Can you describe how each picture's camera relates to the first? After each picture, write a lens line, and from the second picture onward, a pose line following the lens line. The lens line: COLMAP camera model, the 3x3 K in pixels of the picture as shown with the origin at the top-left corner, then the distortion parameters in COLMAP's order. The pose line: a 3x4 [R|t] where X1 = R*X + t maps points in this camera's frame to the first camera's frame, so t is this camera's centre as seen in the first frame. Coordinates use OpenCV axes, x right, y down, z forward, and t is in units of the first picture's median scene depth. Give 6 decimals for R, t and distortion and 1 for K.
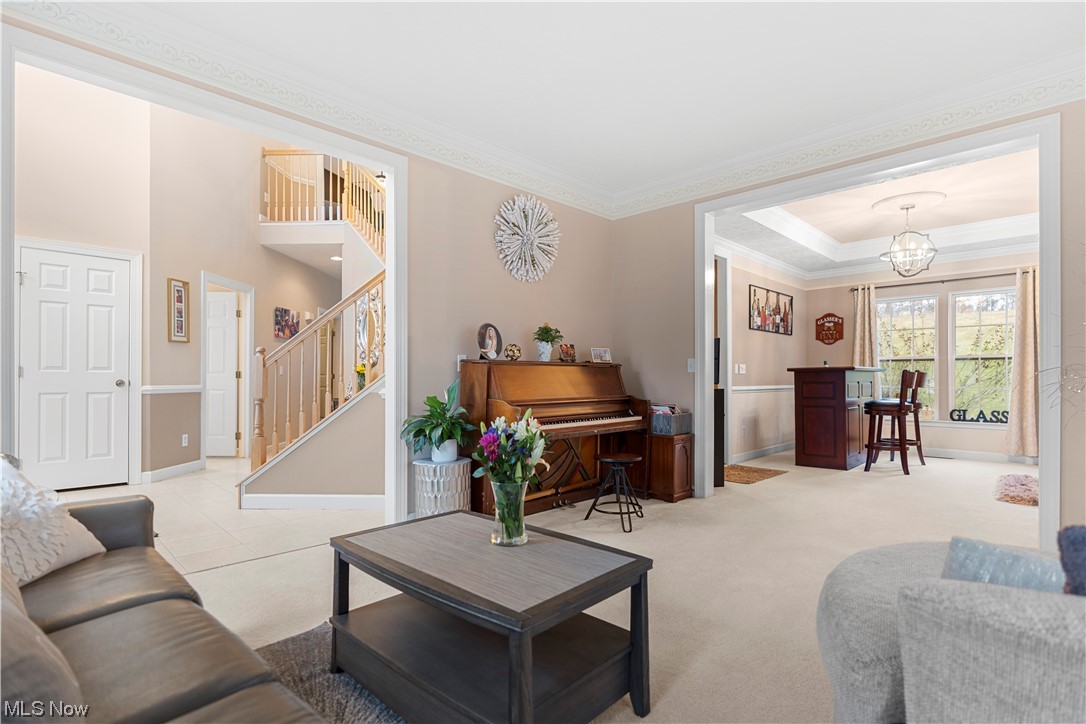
lens RADIAL K [[519.5, 0, 551.1], [0, 519.5, 373.6], [0, 0, 1]] dist [-0.004770, -0.001928]
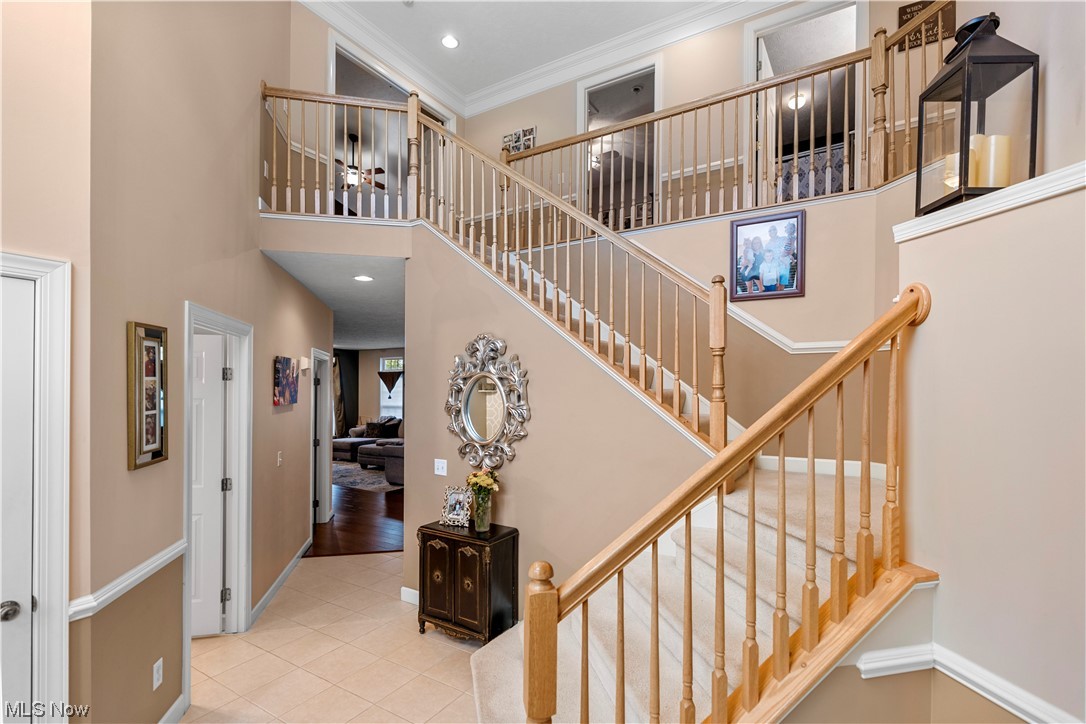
lens RADIAL K [[492.7, 0, 541.1], [0, 492.7, 392.6], [0, 0, 1]] dist [-0.007612, 0.005272]
pose [[0.977035, 0.009025, 0.212890, -0.164208], [-0.011661, 0.999870, 0.011126, -0.044919], [-0.212762, -0.013353, 0.977013, 0.176657]]
